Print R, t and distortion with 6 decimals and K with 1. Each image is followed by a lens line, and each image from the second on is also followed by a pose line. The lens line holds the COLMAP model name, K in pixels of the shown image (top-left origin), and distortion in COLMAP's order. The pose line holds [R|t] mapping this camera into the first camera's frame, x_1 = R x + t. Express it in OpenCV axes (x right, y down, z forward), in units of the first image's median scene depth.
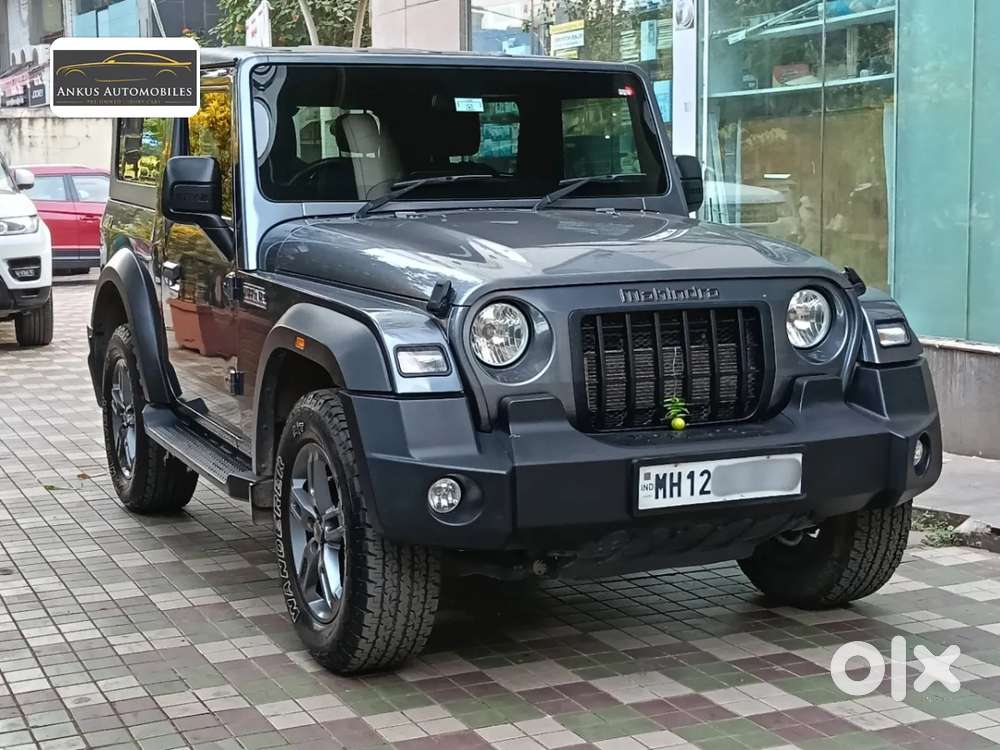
lens RADIAL K [[1624.3, 0, 500.0], [0, 1624.3, 375.0], [0, 0, 1]] dist [0.140288, -0.245782]
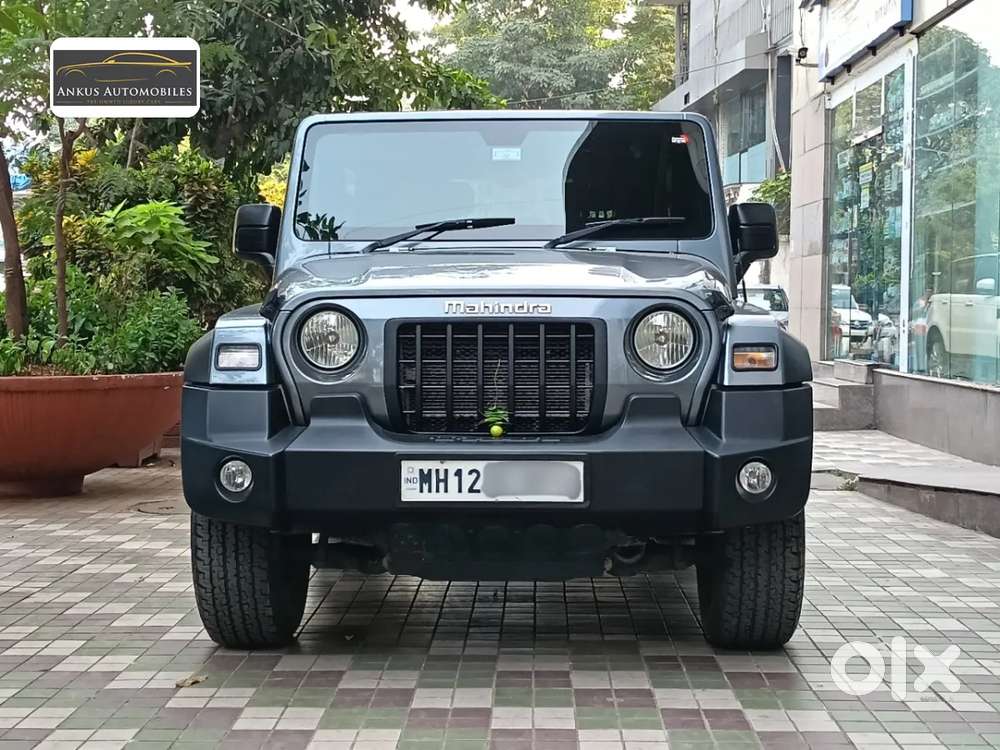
lens RADIAL K [[1624.3, 0, 500.0], [0, 1624.3, 375.0], [0, 0, 1]] dist [0.140288, -0.245782]
pose [[0.897876, 0.023184, -0.439637, 0.572249], [-0.058774, 0.995986, -0.067511, 0.064743], [0.436307, 0.086456, 0.895635, 0.067586]]
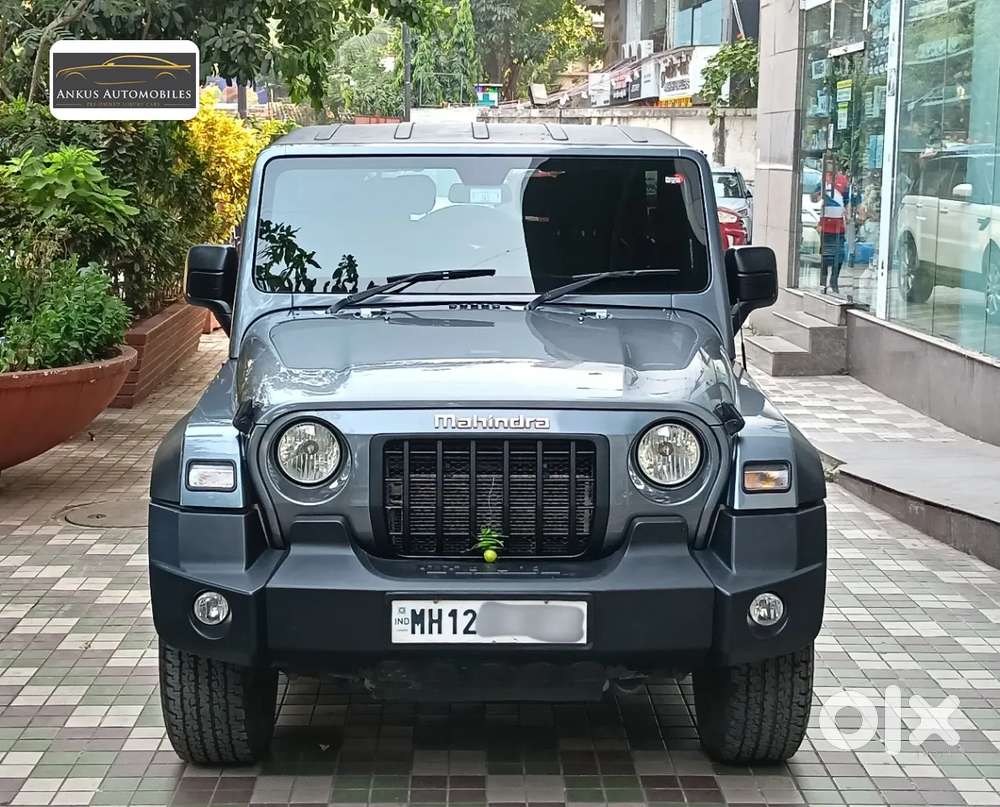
lens RADIAL K [[1779.2, 0, 488.9], [0, 1779.2, 404.4], [0, 0, 1]] dist [0.120144, -0.070017]
pose [[0.914352, 0.067576, -0.399241, 0.531023], [-0.060880, 0.997711, 0.029443, -0.092197], [0.400316, -0.002616, 0.916373, 0.026652]]
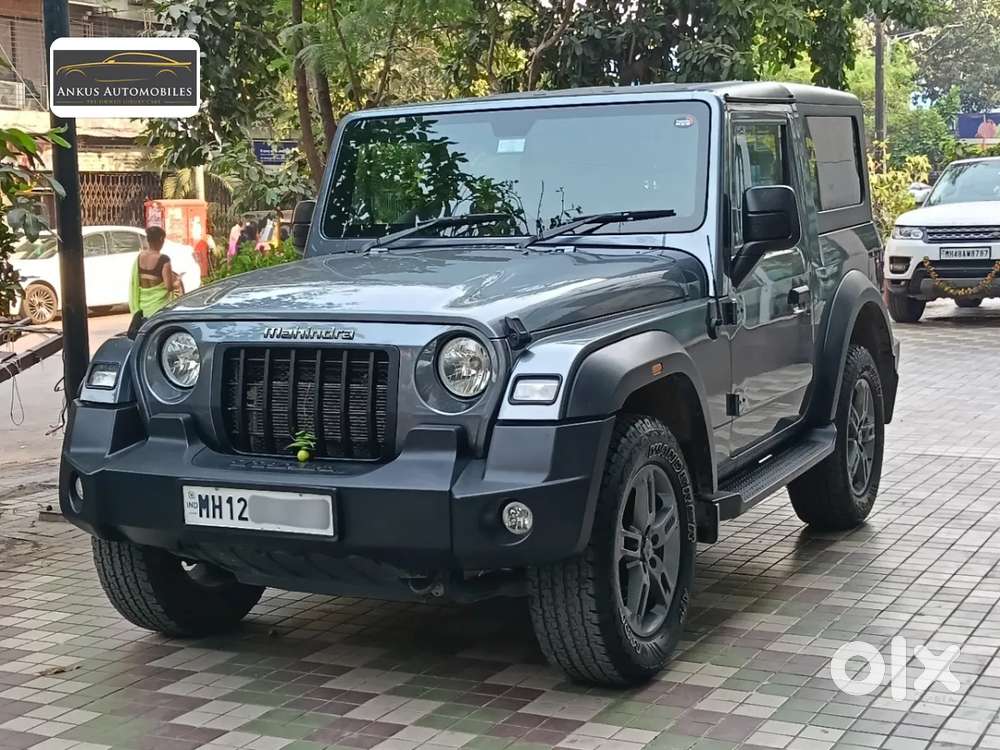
lens RADIAL K [[1624.3, 0, 500.0], [0, 1624.3, 375.0], [0, 0, 1]] dist [0.140288, -0.245782]
pose [[0.623635, 0.072191, -0.778375, 1.016439], [-0.075313, 0.996643, 0.032093, -0.066288], [0.778079, 0.038608, 0.626979, 0.438151]]
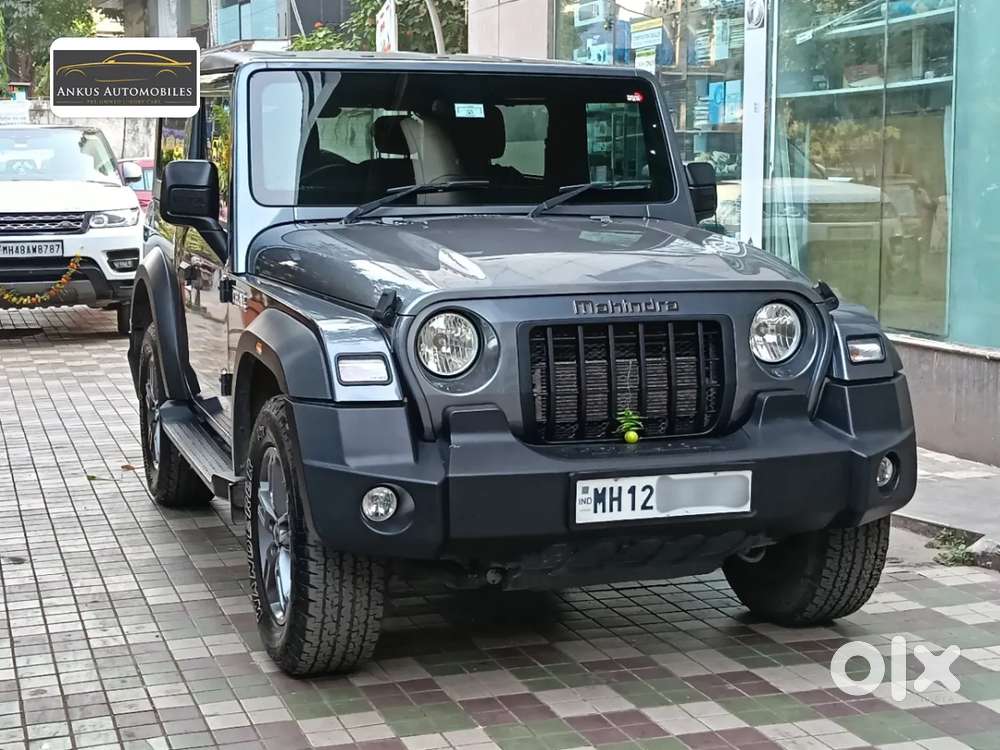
lens RADIAL K [[1624.3, 0, 500.0], [0, 1624.3, 375.0], [0, 0, 1]] dist [0.140288, -0.245782]
pose [[0.995449, 0.021320, -0.092882, 0.122070], [-0.020810, 0.999763, 0.006464, -0.012767], [0.092998, -0.004501, 0.995656, 0.004584]]
